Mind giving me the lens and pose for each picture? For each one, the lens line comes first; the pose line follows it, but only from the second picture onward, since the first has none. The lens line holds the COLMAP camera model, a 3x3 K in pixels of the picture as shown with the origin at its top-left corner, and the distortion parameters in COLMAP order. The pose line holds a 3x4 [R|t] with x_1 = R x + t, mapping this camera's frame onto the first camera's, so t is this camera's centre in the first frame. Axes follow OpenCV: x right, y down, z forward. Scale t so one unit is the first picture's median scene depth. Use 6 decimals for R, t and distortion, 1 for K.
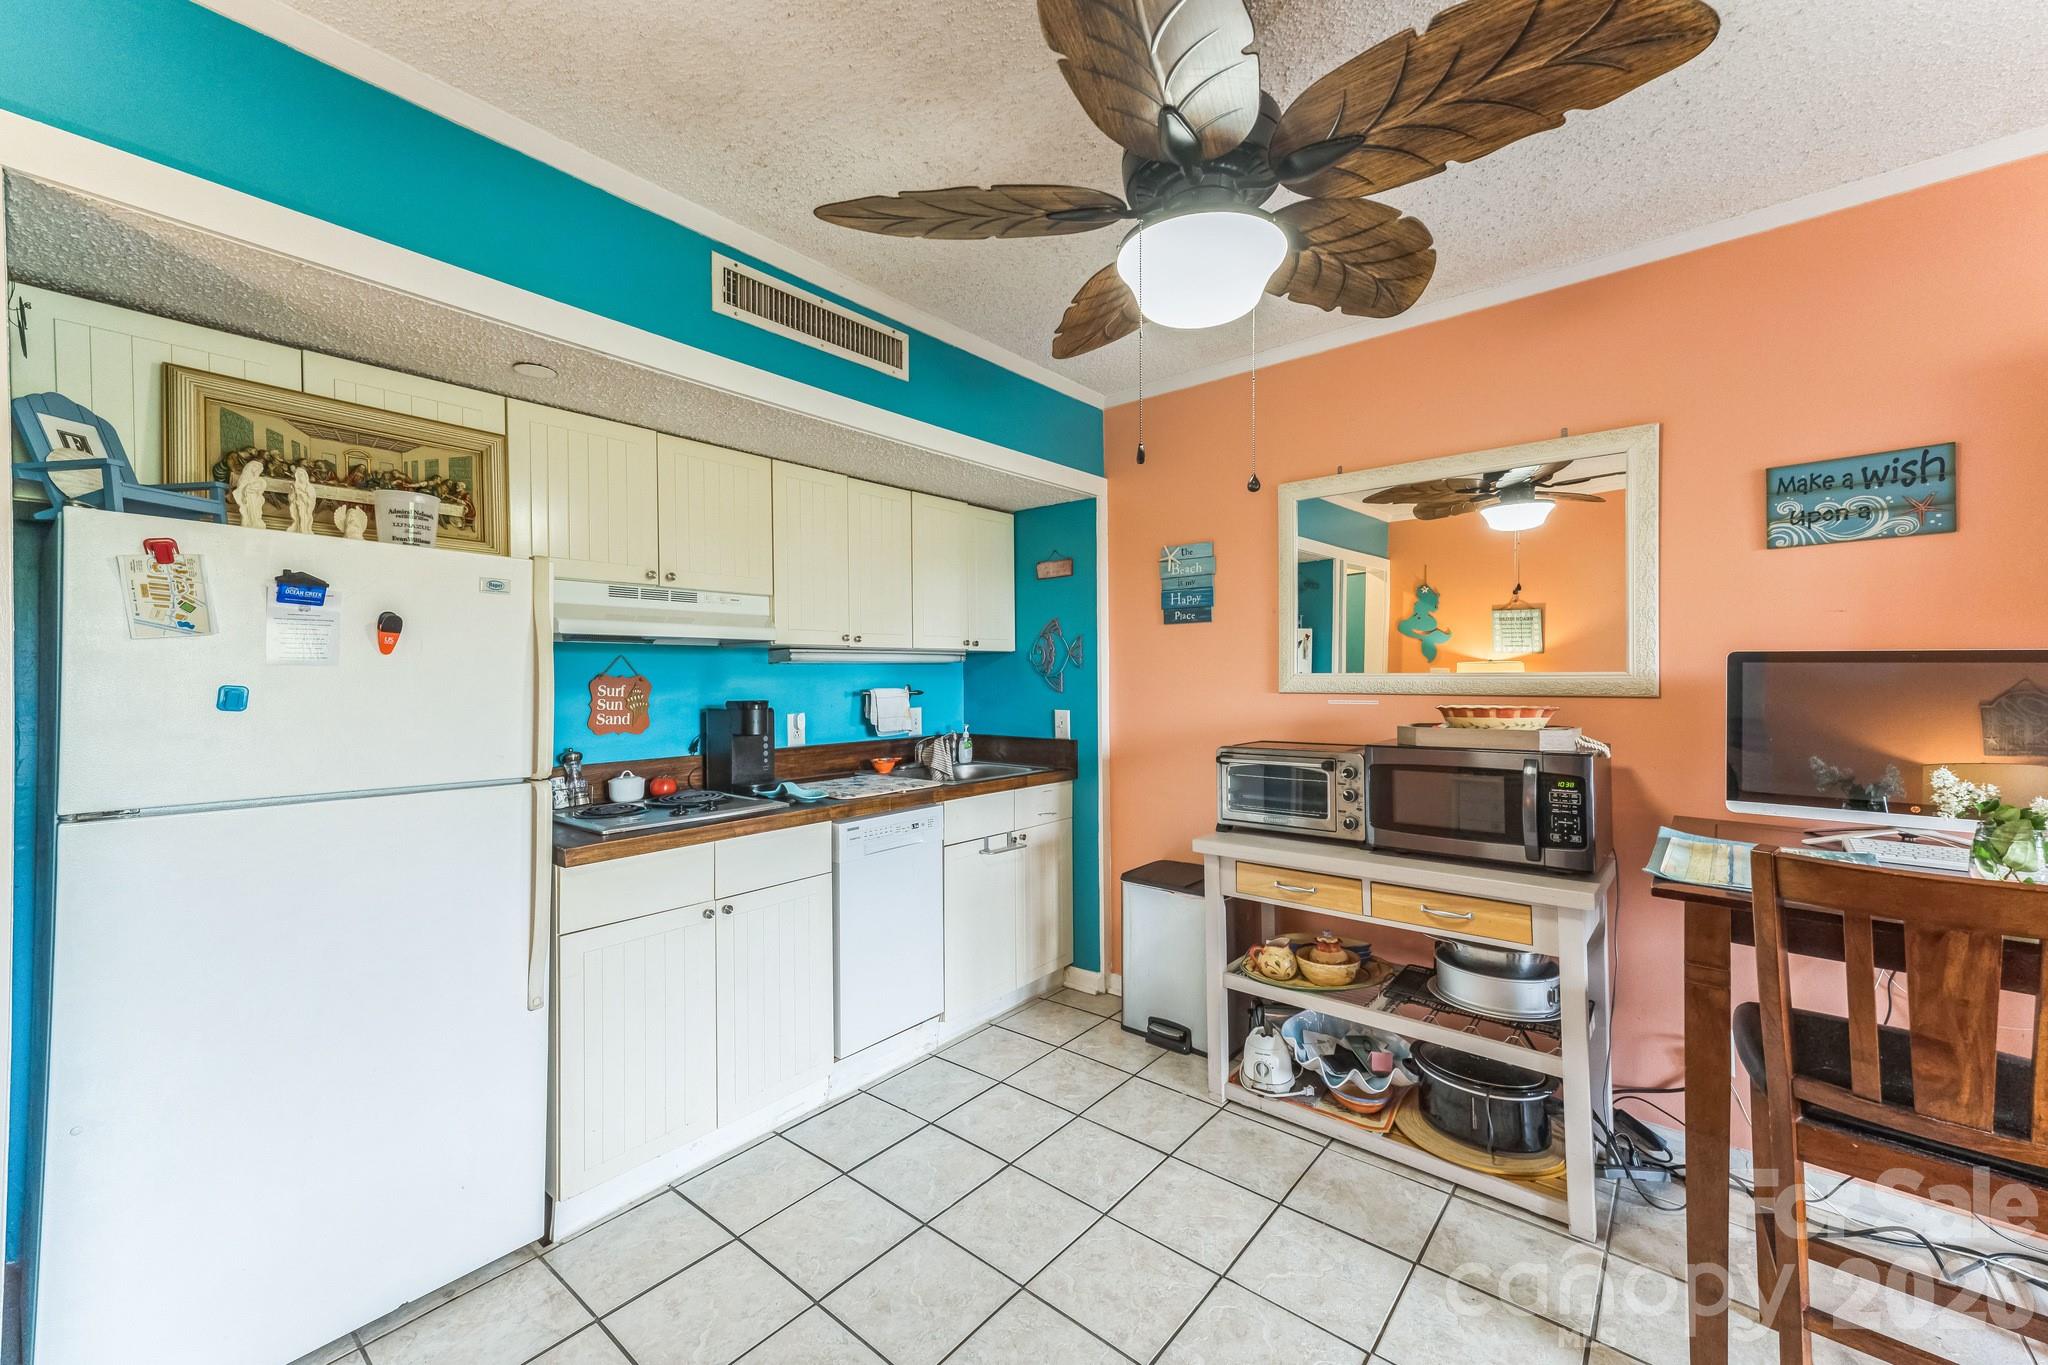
lens RADIAL K [[814.4, 0, 1049.9], [0, 814.4, 670.8], [0, 0, 1]] dist [0.021840, 0.001853]
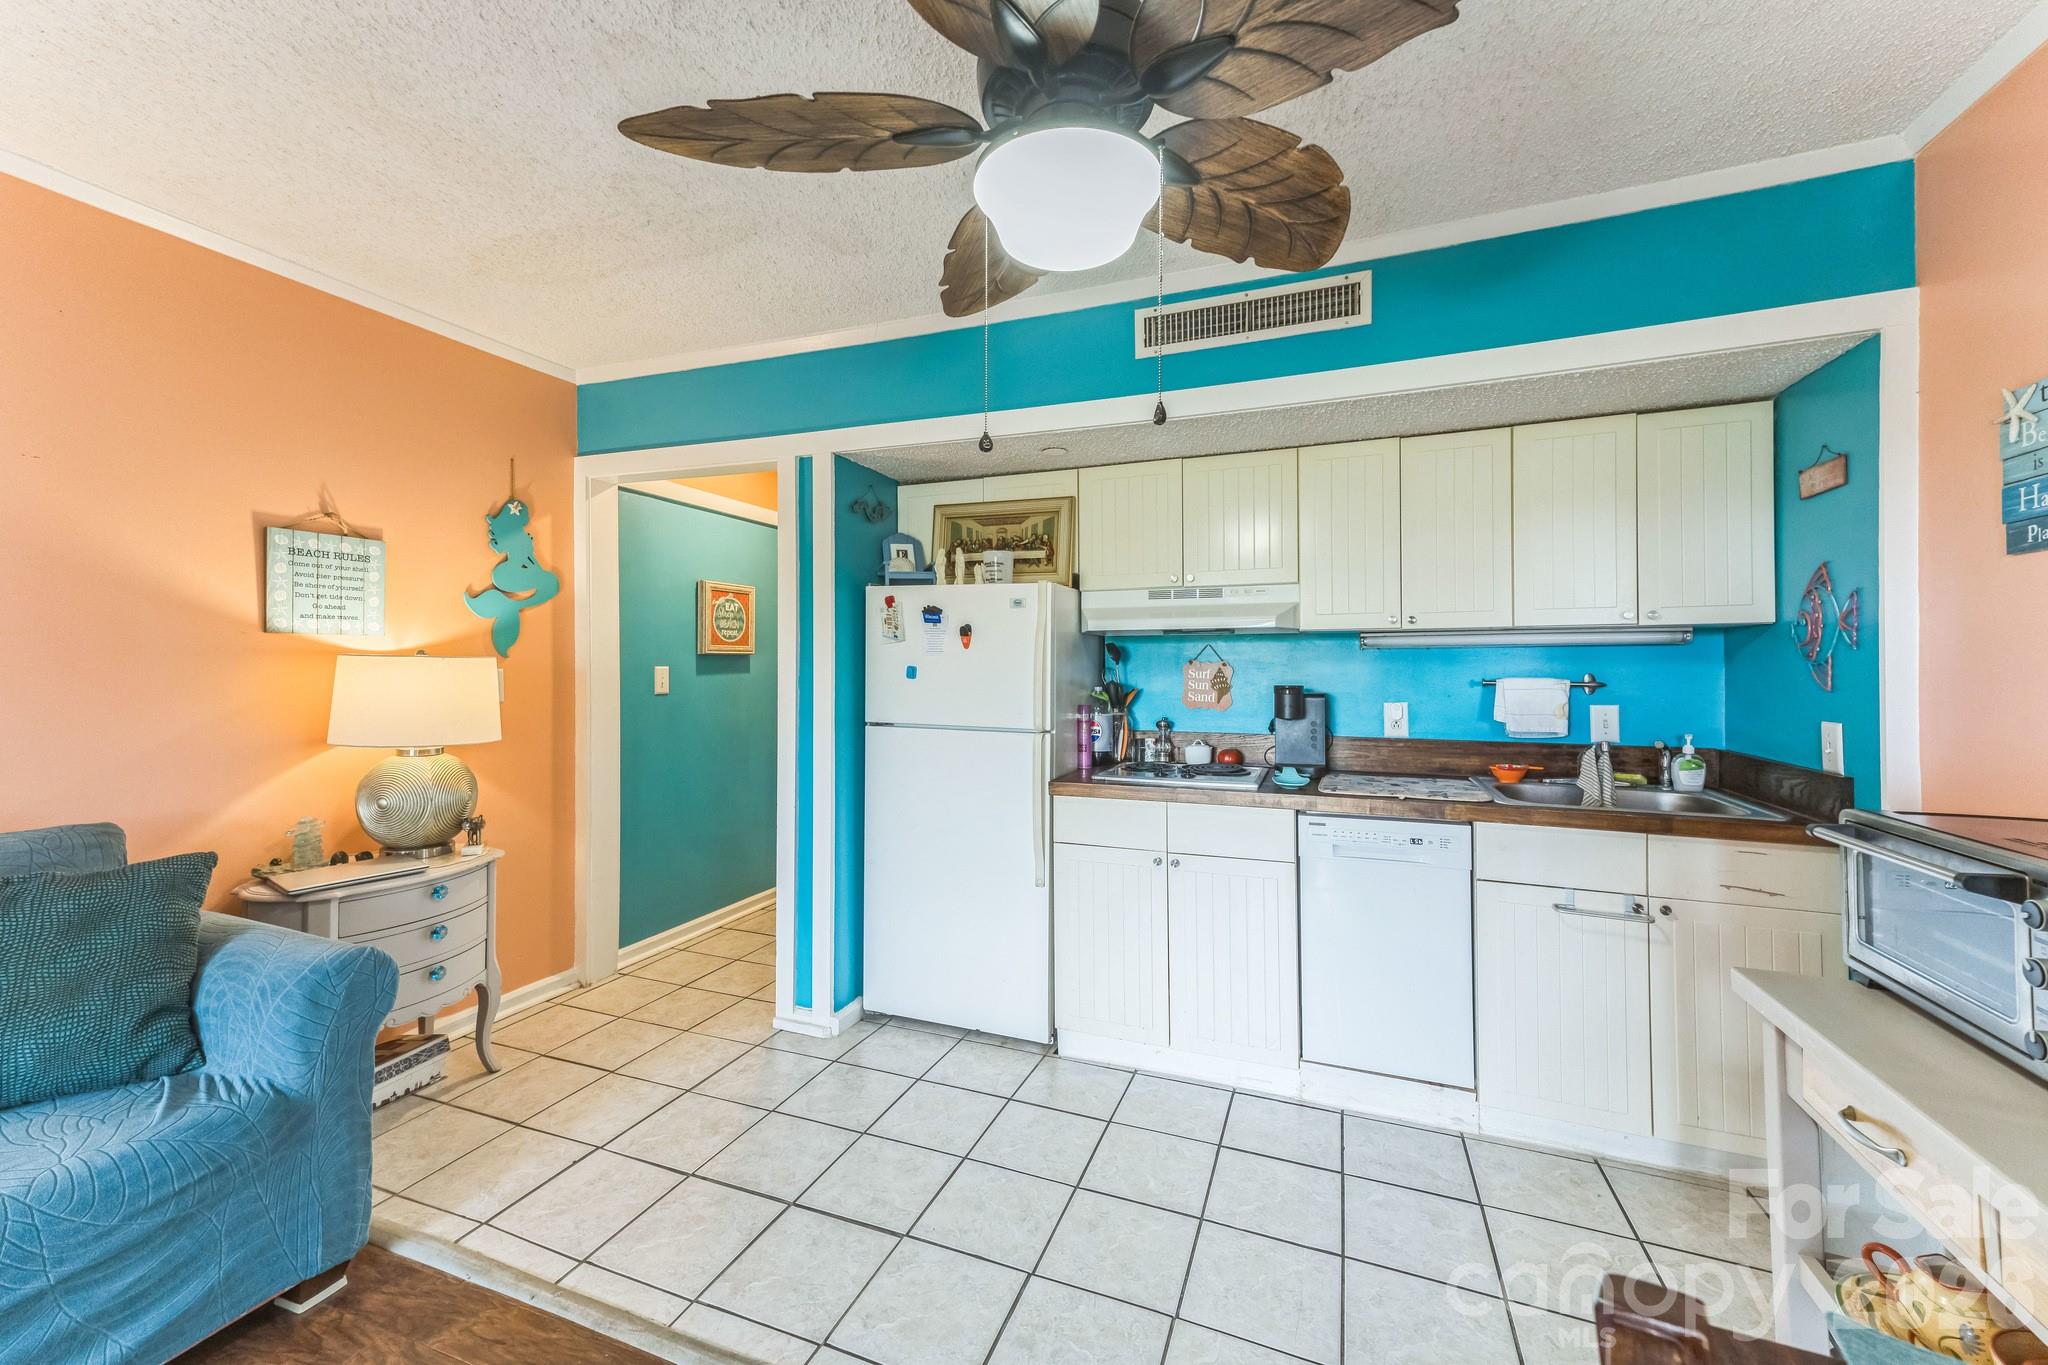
lens RADIAL K [[814.4, 0, 1016.5], [0, 814.4, 657.2], [0, 0, 1]] dist [0.021840, 0.001853]
pose [[0.296465, -0.002386, -0.955041, 0.653193], [0.004538, 0.999989, -0.001090, 0.000444], [0.955033, -0.004011, 0.296472, 0.450789]]
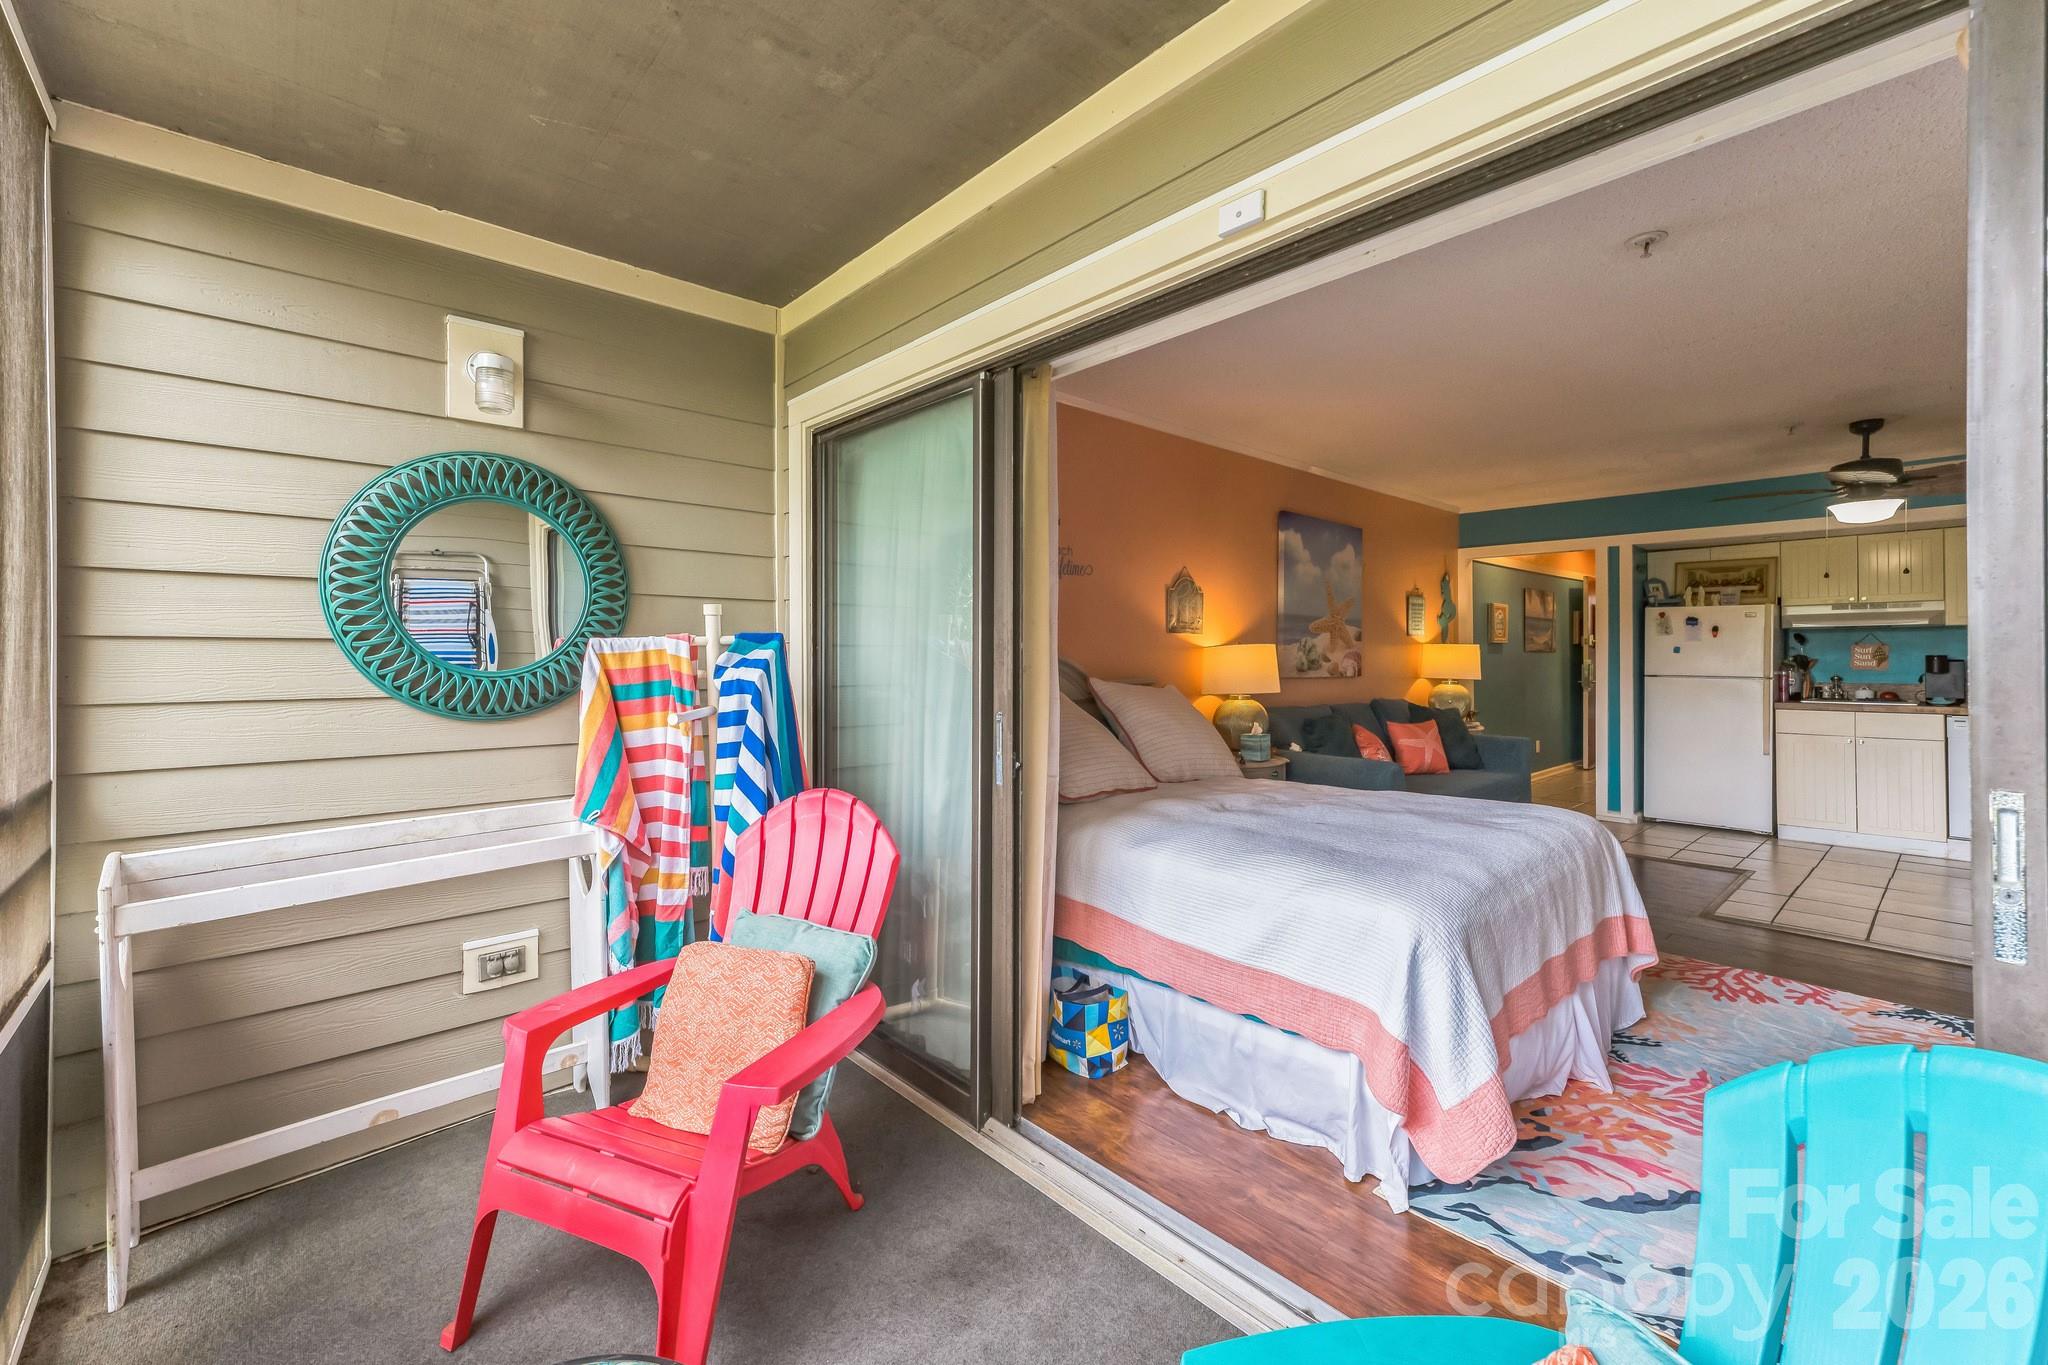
lens RADIAL K [[858.3, 0, 1042.0], [0, 858.3, 661.9], [0, 0, 1]] dist [0.023829, 0.000586]
pose [[-0.129607, 0.013319, -0.991476, 2.459108], [0.013098, 0.999846, 0.011719, 0.001585], [0.991479, -0.011468, -0.129762, -1.031052]]
